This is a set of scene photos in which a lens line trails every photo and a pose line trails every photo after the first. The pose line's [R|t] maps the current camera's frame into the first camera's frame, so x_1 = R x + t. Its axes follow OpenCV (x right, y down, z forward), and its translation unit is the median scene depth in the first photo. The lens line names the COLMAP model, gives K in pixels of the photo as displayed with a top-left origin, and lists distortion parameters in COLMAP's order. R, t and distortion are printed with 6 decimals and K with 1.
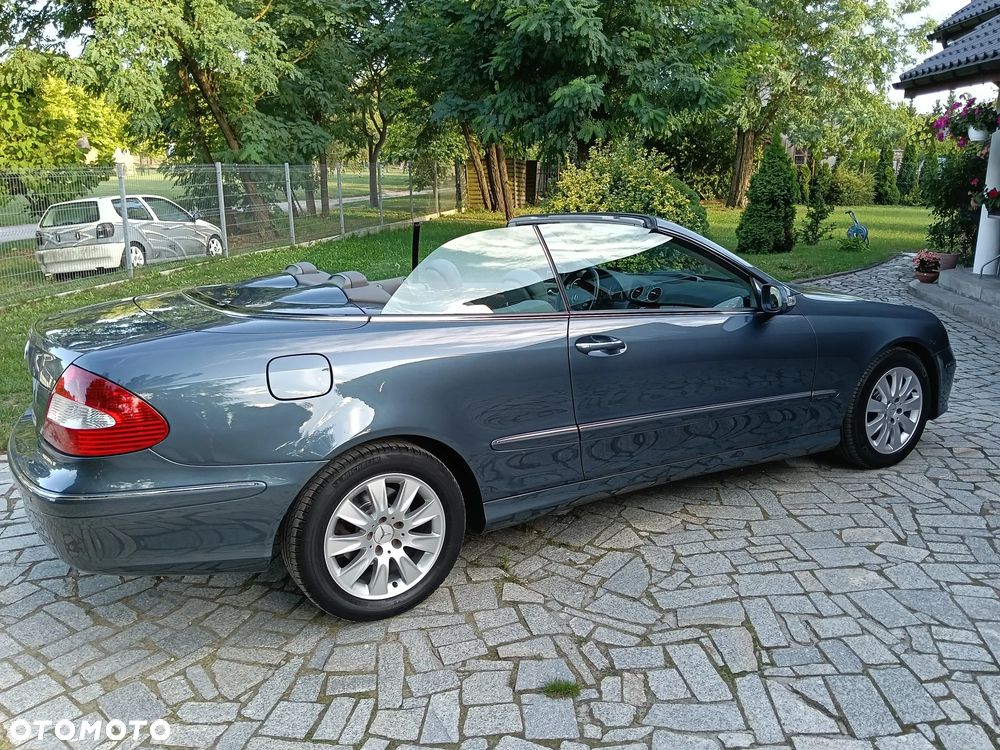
lens RADIAL K [[810.0, 0, 500.0], [0, 810.0, 375.0], [0, 0, 1]] dist [0.045834, -0.118016]
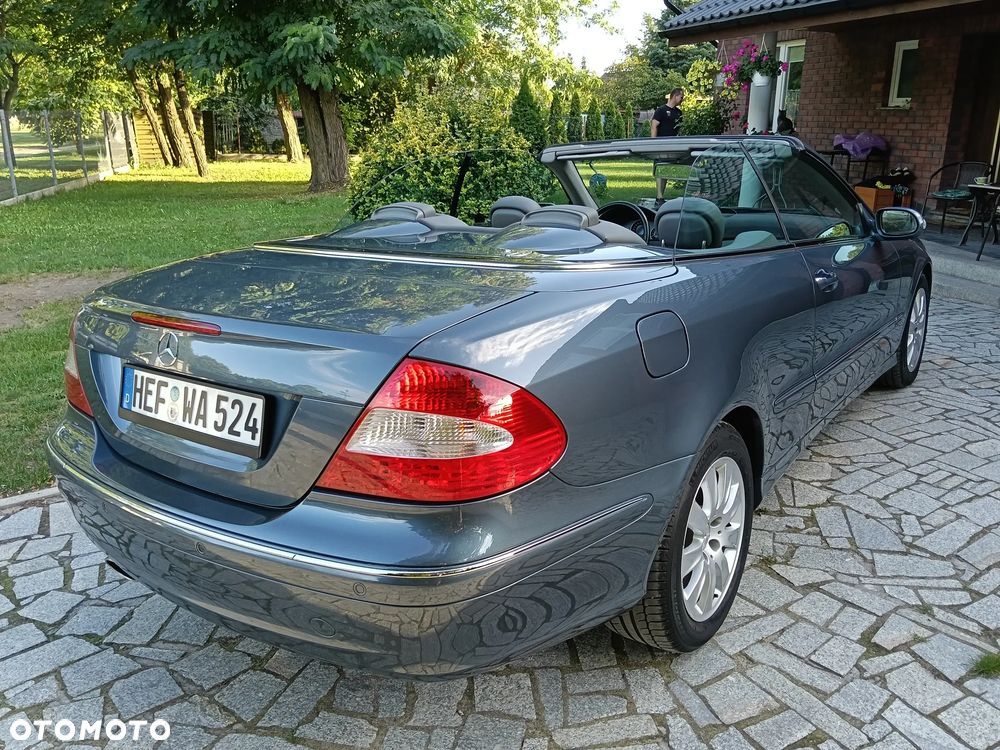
lens RADIAL K [[817.5, 0, 500.0], [0, 817.5, 375.0], [0, 0, 1]] dist [0.003247, -0.048917]
pose [[0.913571, -0.114208, 0.390313, -0.577189], [0.095186, 0.993147, 0.067807, -0.028793], [-0.395382, -0.024794, 0.918182, 0.335714]]
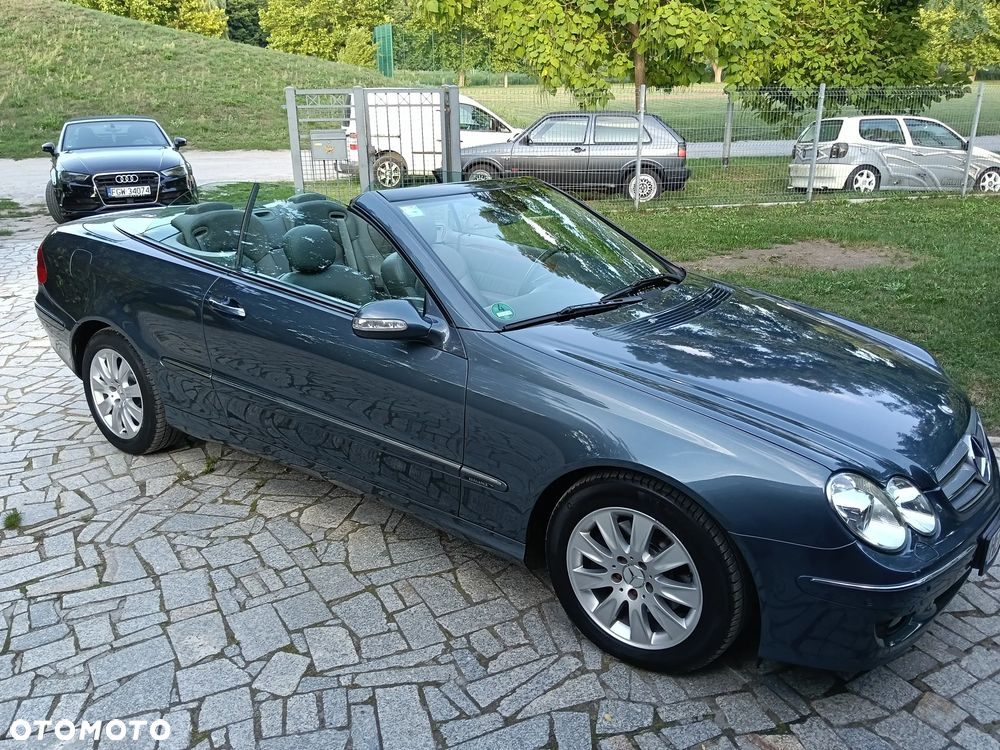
lens RADIAL K [[810.8, 0, 501.4], [0, 810.8, 377.5], [0, 0, 1]] dist [0.040551, -0.104055]
pose [[0.418561, 0.317830, -0.850759, 1.224248], [-0.222185, 0.944134, 0.243402, -0.292411], [0.880591, 0.087148, 0.465795, 0.864538]]
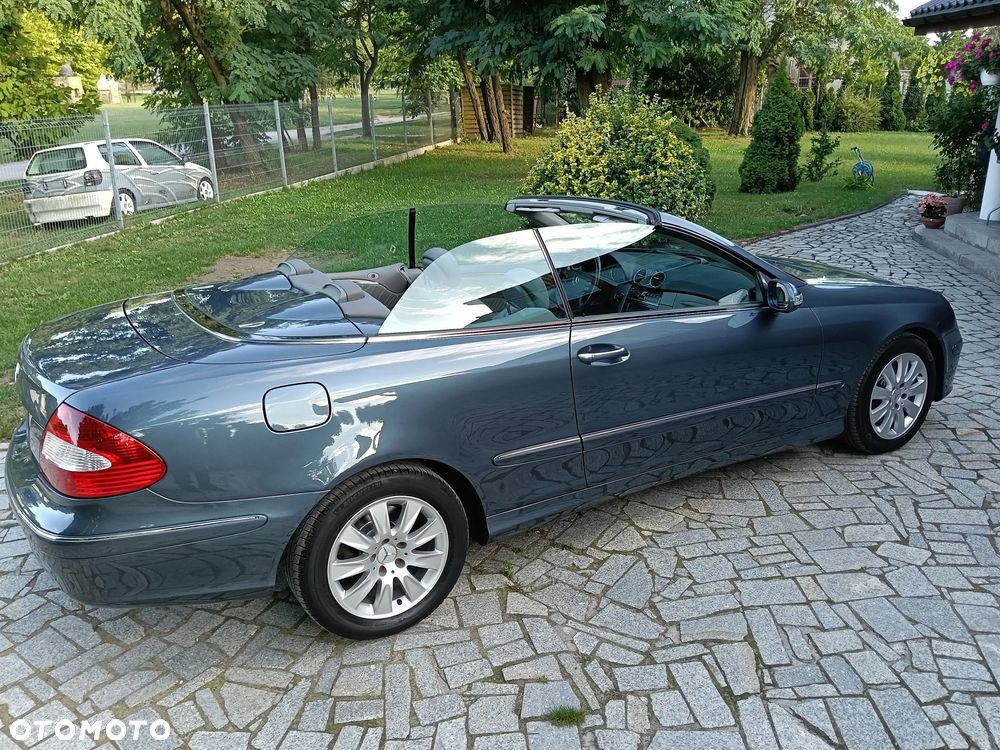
lens RADIAL K [[811.9, 0, 500.7], [0, 811.9, 376.5], [0, 0, 1]] dist [0.033137, -0.094885]
pose [[0.999923, -0.012306, 0.001754, -0.002455], [0.012094, 0.995738, 0.091433, -0.104810], [-0.002872, -0.091405, 0.995810, 0.022777]]
